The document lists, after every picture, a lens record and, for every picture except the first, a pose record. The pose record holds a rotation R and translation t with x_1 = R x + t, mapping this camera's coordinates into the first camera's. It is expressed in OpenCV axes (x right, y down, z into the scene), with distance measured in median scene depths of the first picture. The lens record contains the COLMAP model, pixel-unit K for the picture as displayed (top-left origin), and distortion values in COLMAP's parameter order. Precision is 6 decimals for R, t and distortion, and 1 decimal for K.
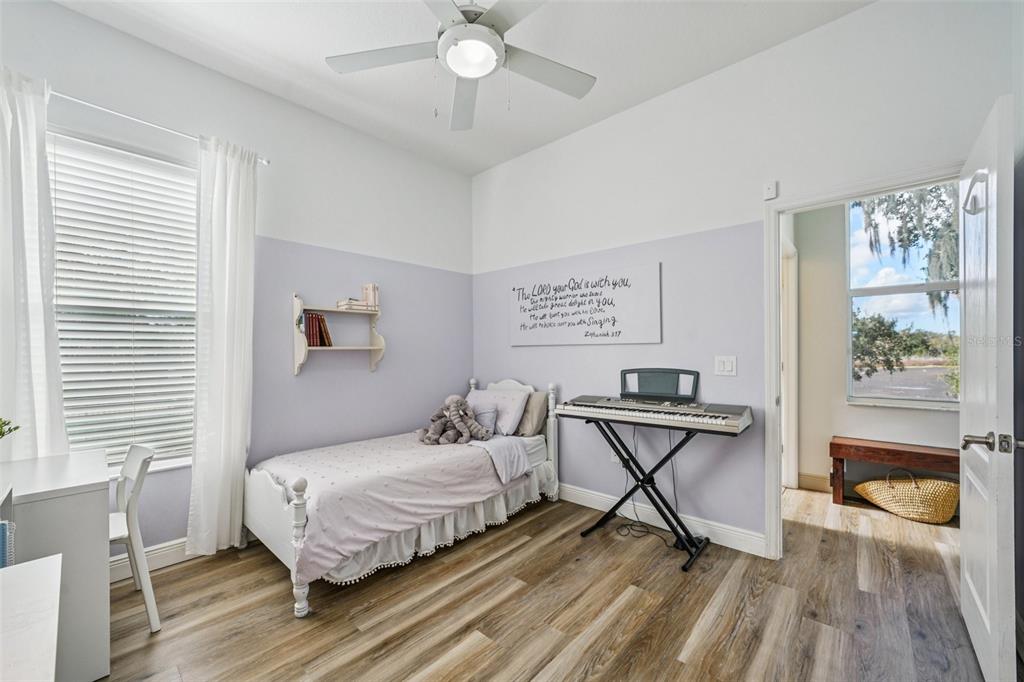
lens RADIAL K [[398.0, 0, 508.1], [0, 398.0, 349.9], [0, 0, 1]] dist [0.000378, 0.000062]
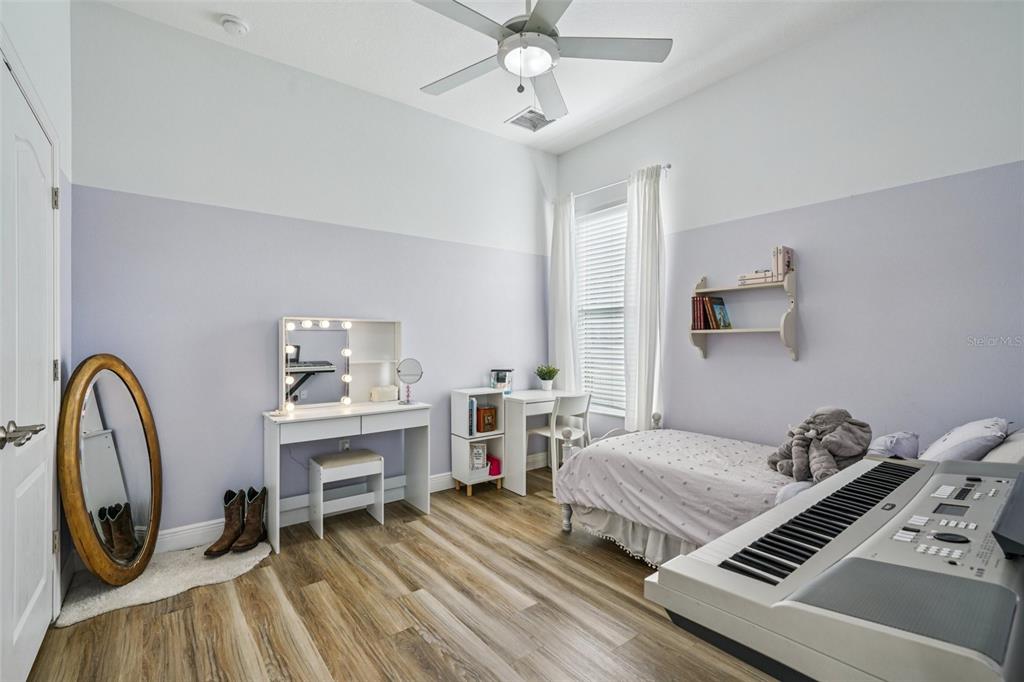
lens RADIAL K [[459.7, 0, 512.0], [0, 459.7, 341.0], [0, 0, 1]] dist [-0.000768, -0.000011]
pose [[-0.157759, 0.005130, -0.987464, 0.924064], [0.003744, 0.999982, 0.004597, 0.015873], [0.987471, -0.002972, -0.157775, 0.940564]]
